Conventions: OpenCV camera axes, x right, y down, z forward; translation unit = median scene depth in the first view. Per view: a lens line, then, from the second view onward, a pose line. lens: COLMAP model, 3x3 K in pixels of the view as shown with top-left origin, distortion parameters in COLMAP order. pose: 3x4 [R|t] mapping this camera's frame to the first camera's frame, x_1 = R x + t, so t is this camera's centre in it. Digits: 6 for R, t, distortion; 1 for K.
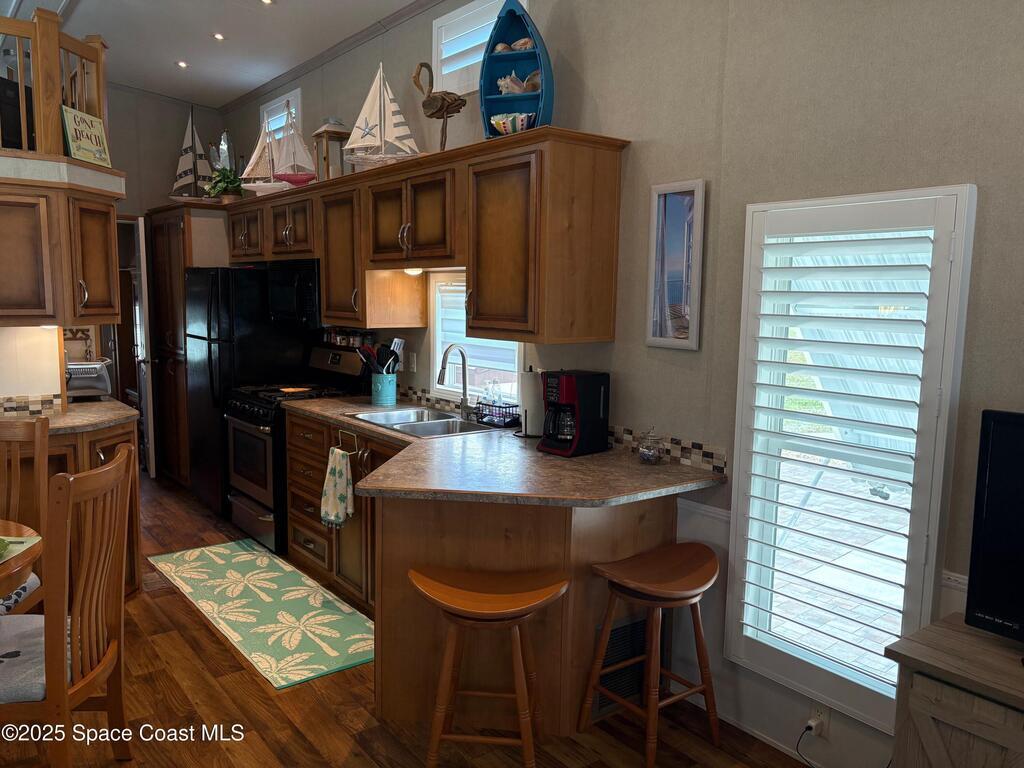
lens RADIAL K [[792.7, 0, 512.0], [0, 792.7, 384.0], [0, 0, 1]] dist [0.086301, -0.122472]
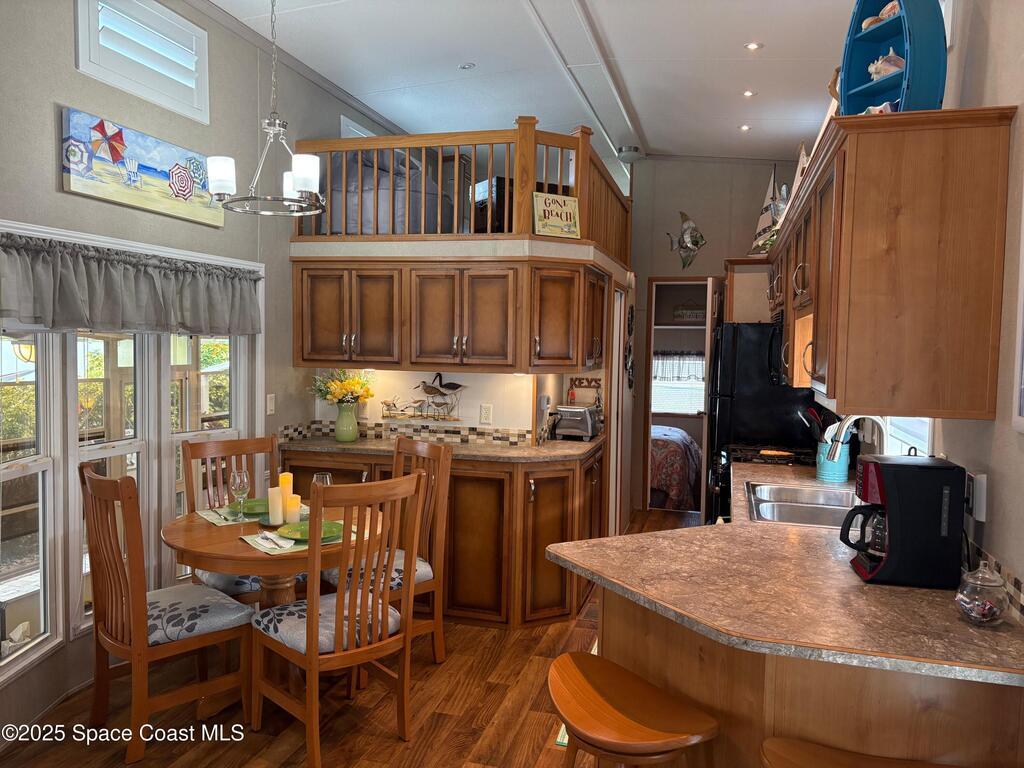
lens RADIAL K [[792.7, 0, 512.0], [0, 792.7, 384.0], [0, 0, 1]] dist [0.086301, -0.122472]
pose [[0.576896, 0.039044, -0.815884, 0.410029], [-0.098498, 0.994893, -0.022036, -0.029174], [0.810857, 0.093075, 0.577795, 0.304605]]
